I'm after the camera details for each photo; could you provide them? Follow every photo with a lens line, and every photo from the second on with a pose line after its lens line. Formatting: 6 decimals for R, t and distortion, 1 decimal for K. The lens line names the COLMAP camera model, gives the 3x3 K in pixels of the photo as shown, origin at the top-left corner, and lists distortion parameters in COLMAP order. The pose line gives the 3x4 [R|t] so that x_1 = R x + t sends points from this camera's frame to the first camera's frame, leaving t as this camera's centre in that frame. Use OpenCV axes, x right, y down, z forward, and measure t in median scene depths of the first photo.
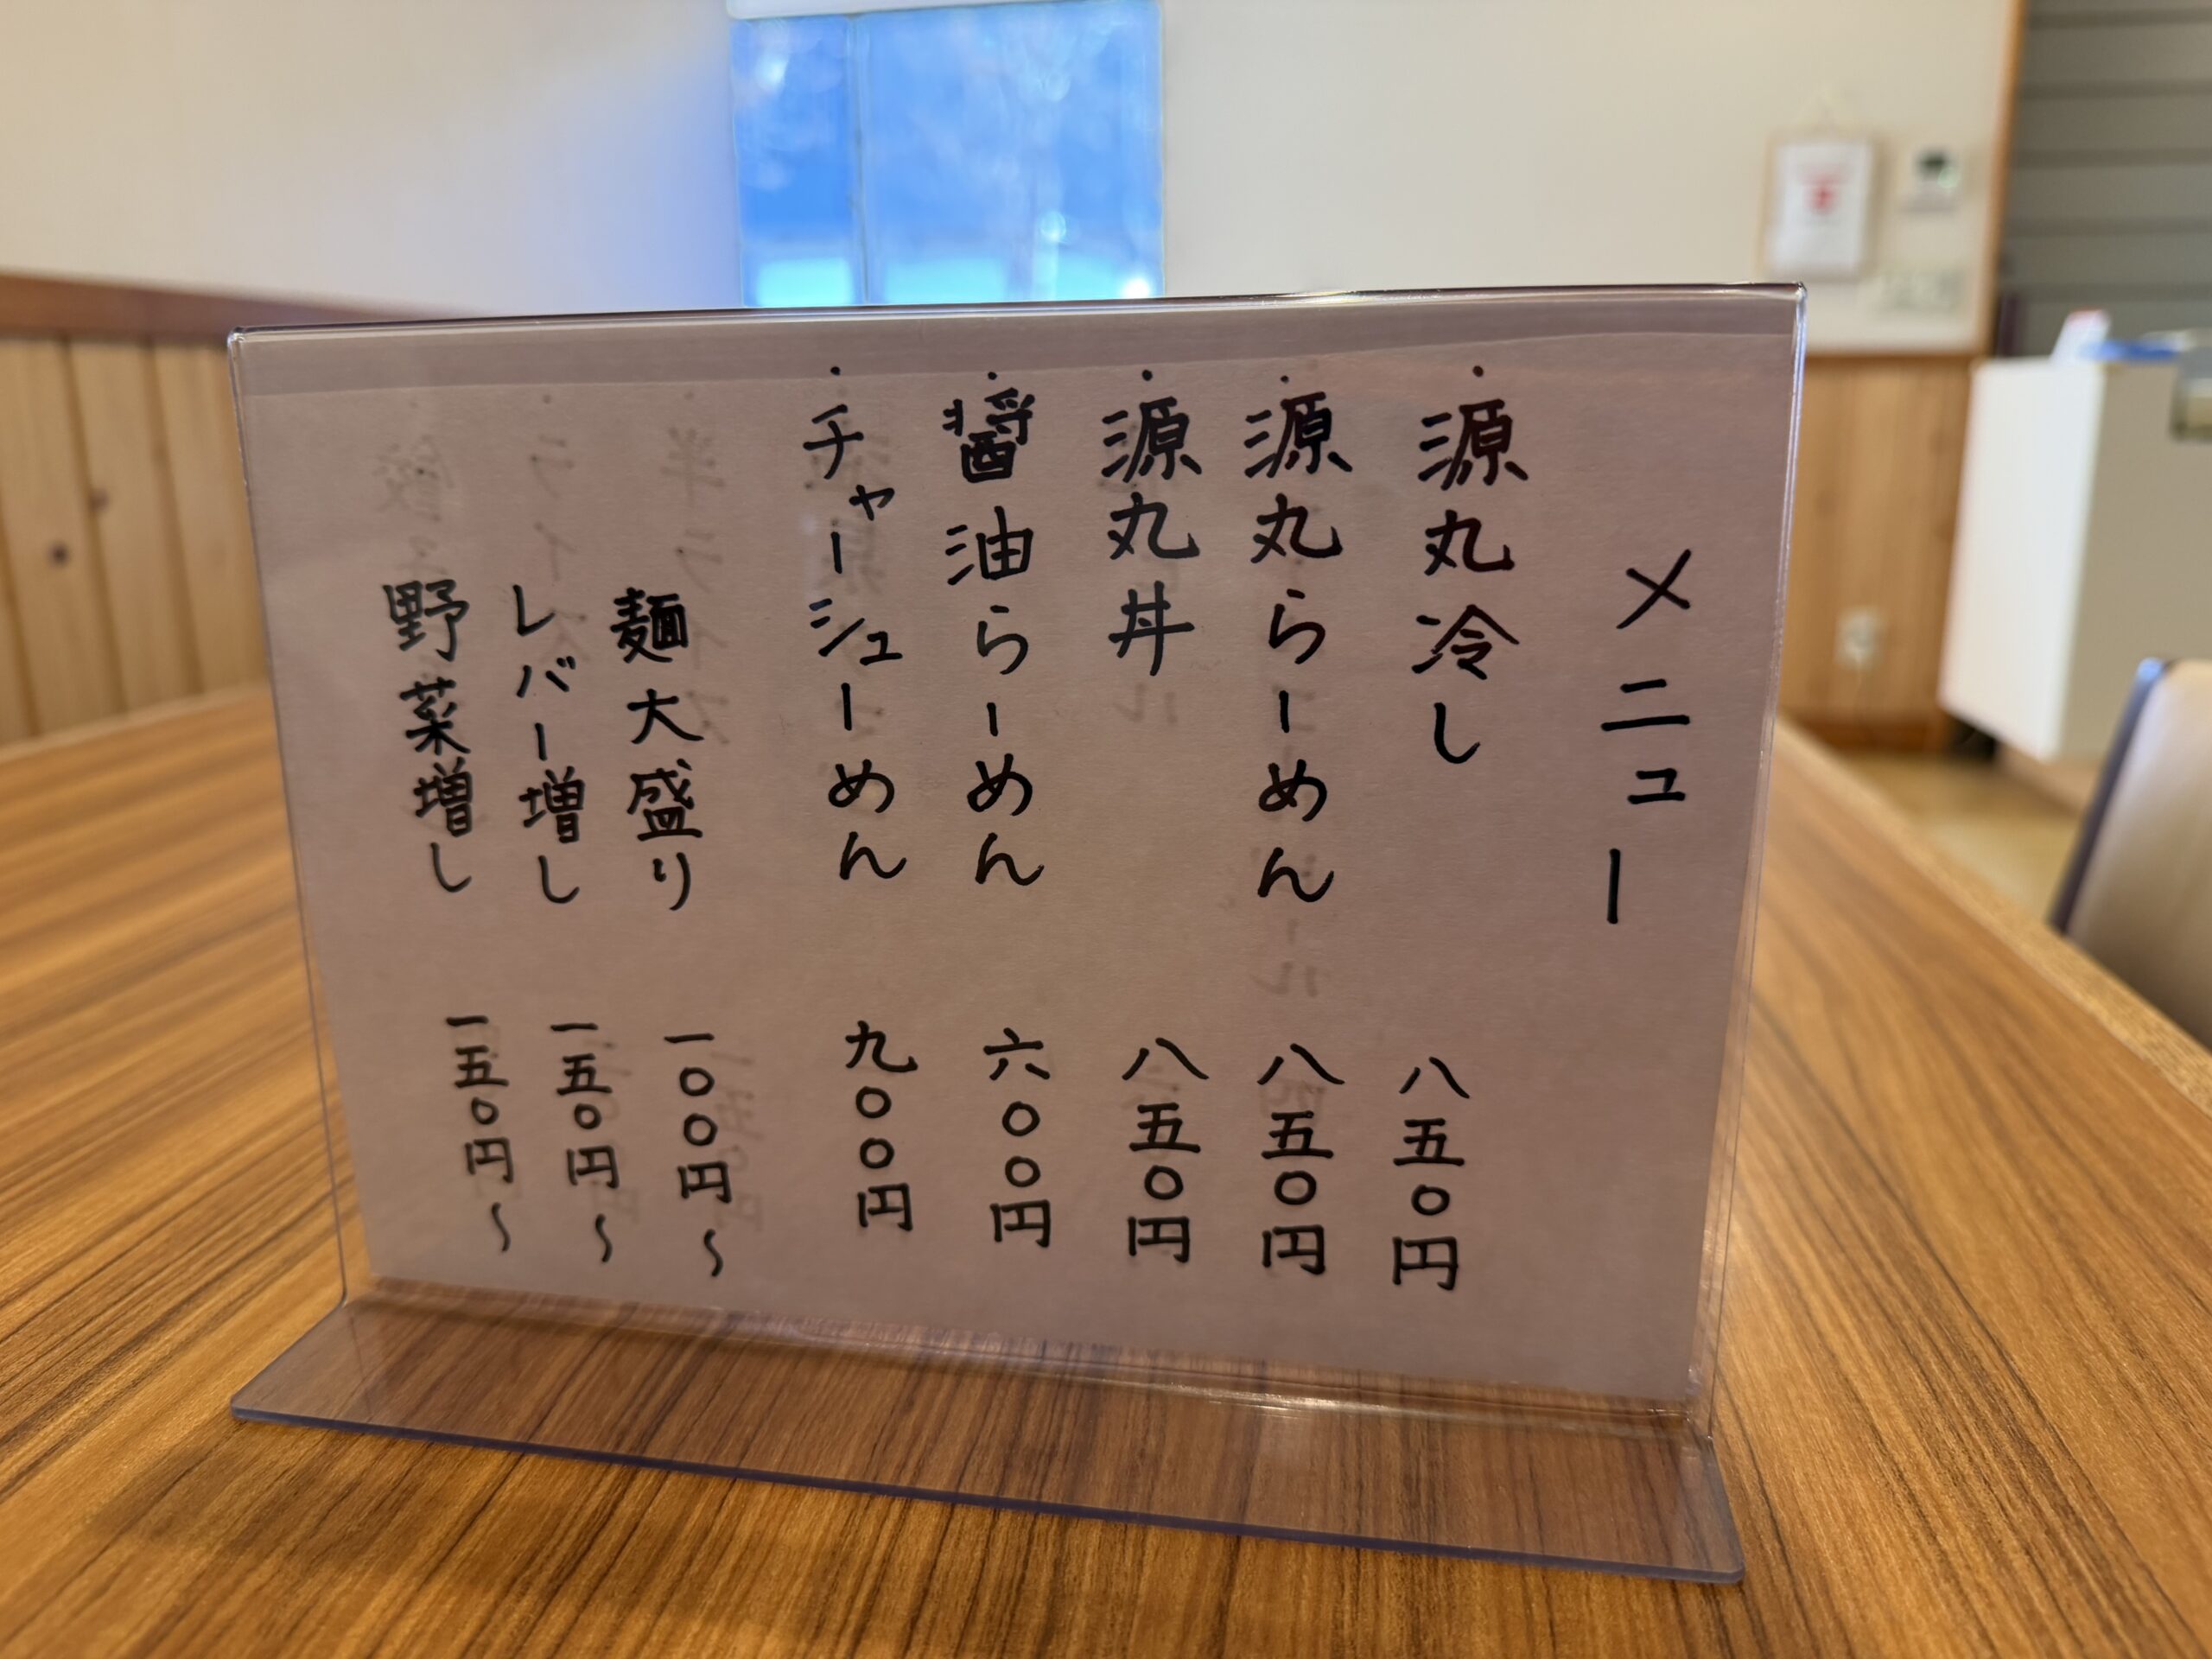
lens RADIAL K [[1723.1, 0, 1106.0], [0, 1723.1, 829.5], [0, 0, 1]] dist [-0.046857, 0.000554]
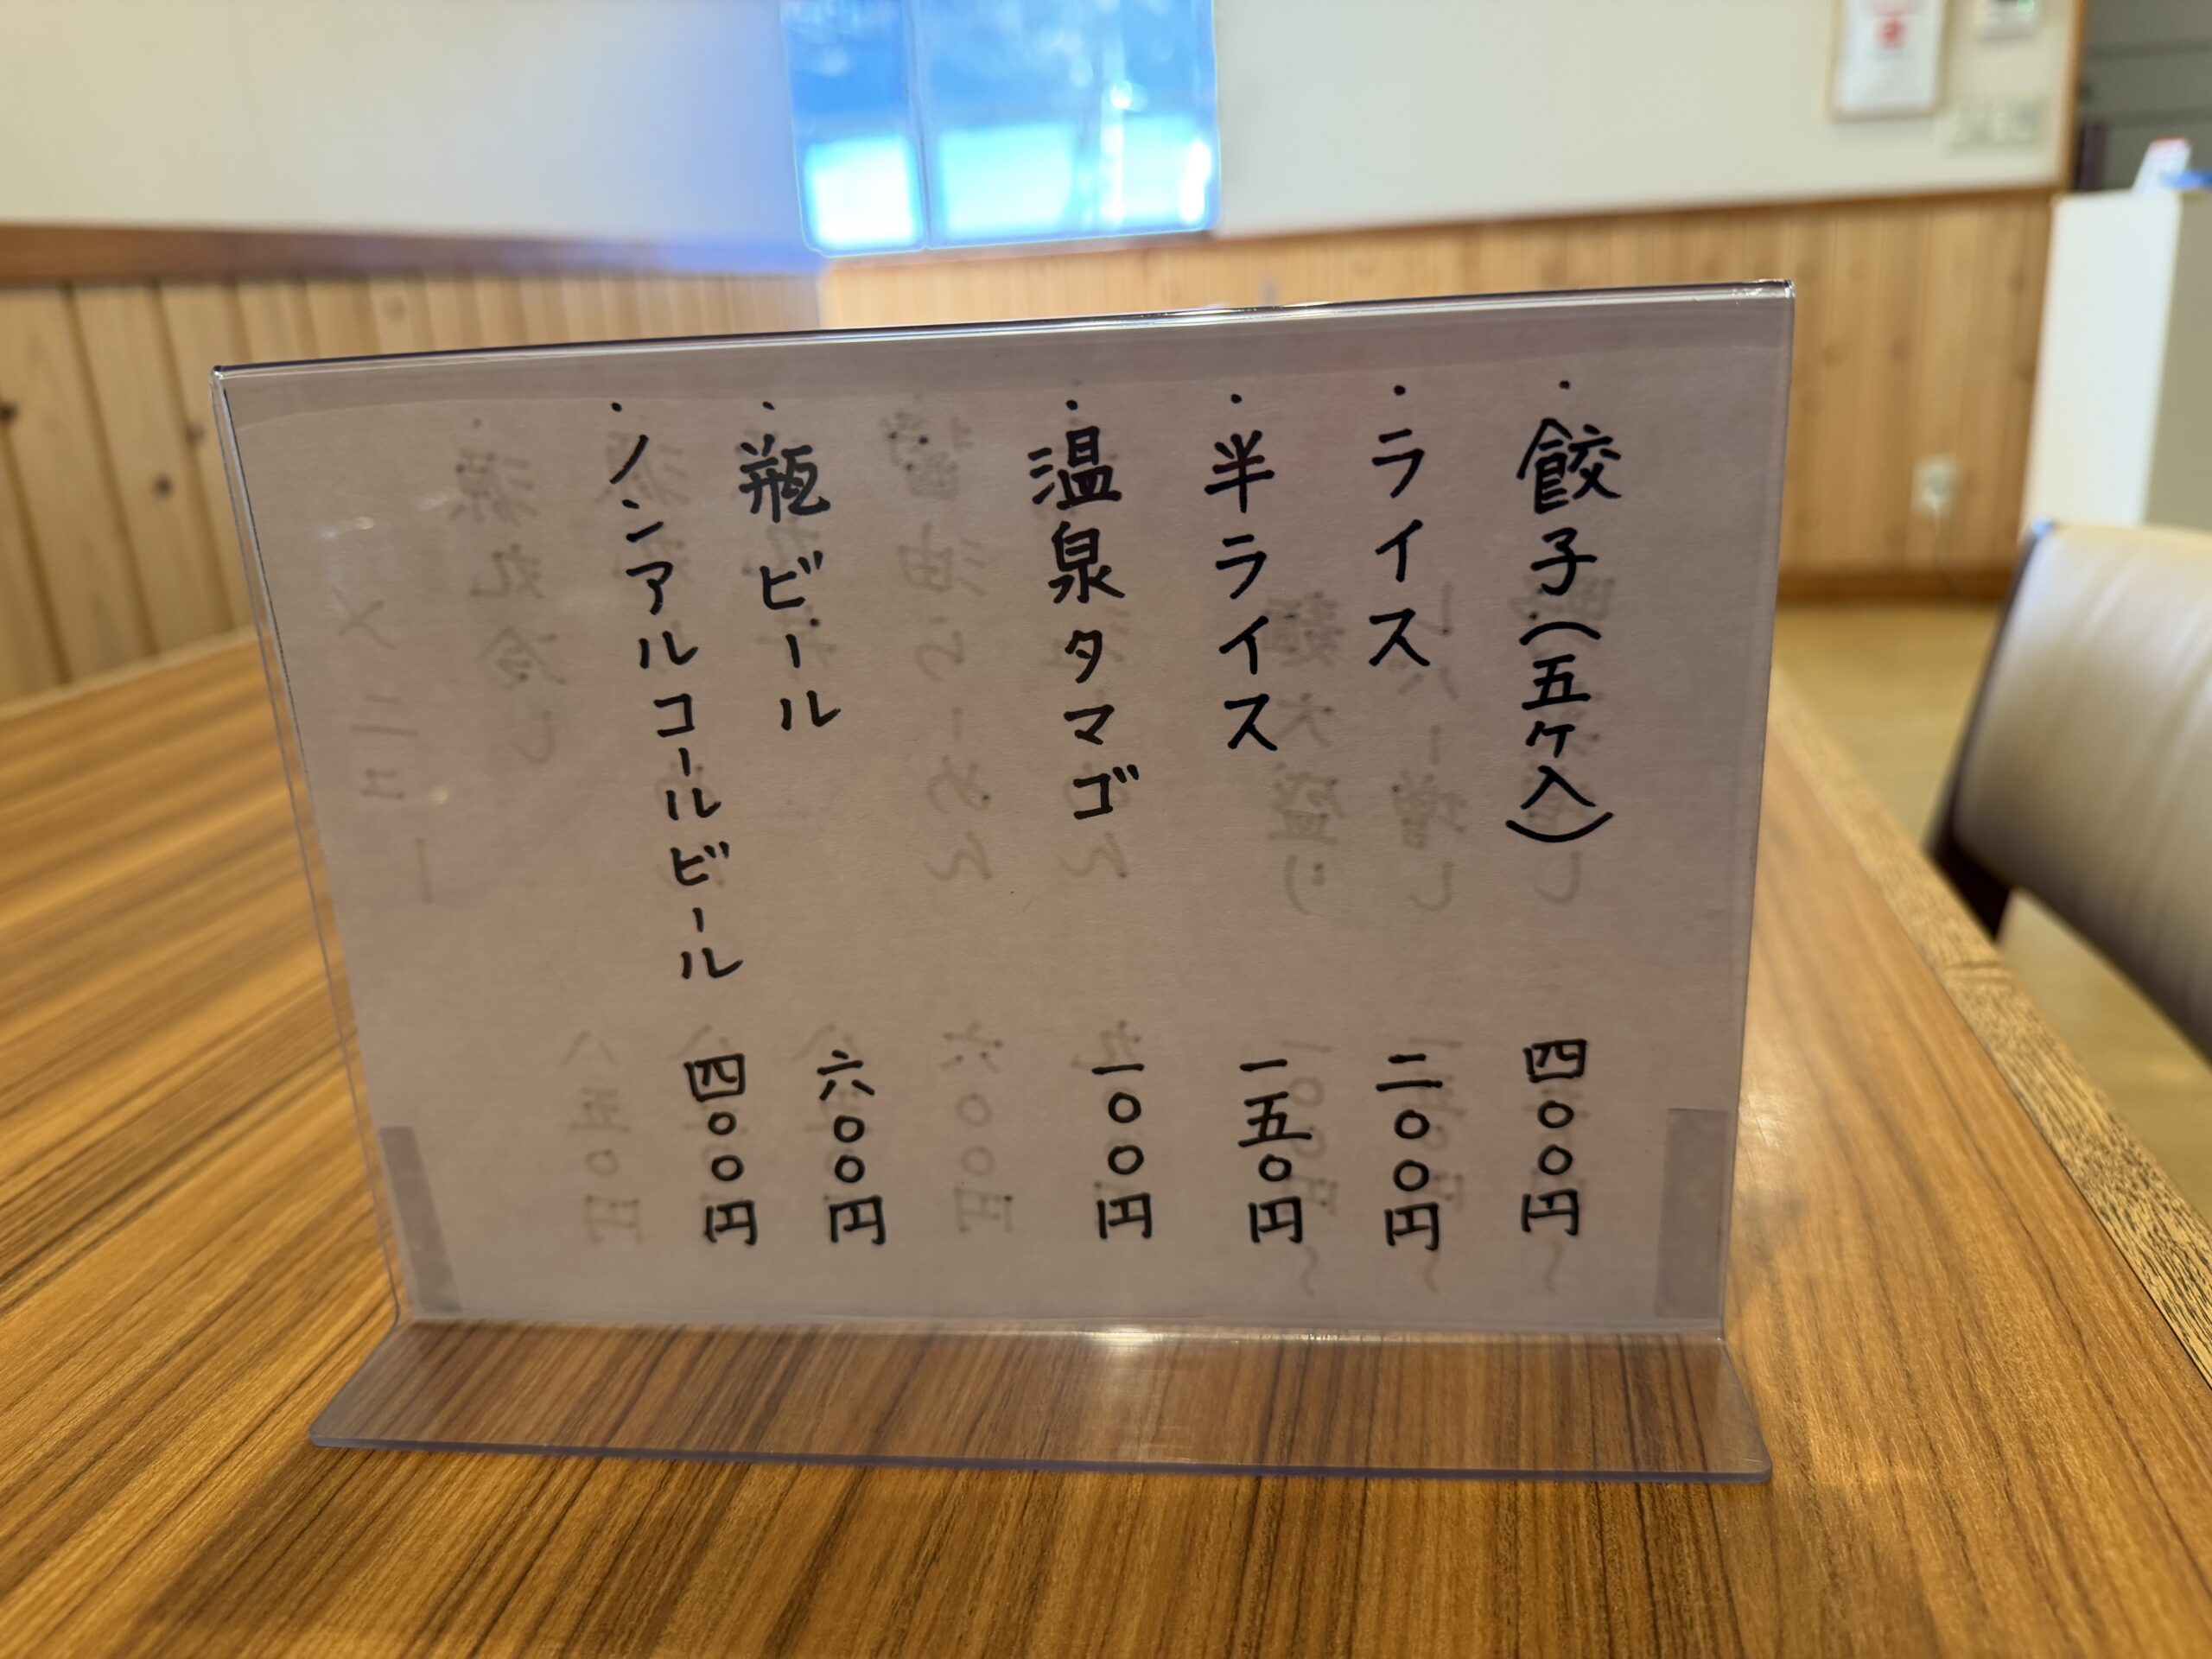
lens RADIAL K [[1723.1, 0, 1106.0], [0, 1723.1, 829.5], [0, 0, 1]] dist [-0.046857, 0.000554]
pose [[0.997552, -0.029282, -0.063507, 0.132755], [0.033793, 0.996892, 0.071163, -0.001462], [0.061225, -0.073134, 0.995441, -0.173787]]
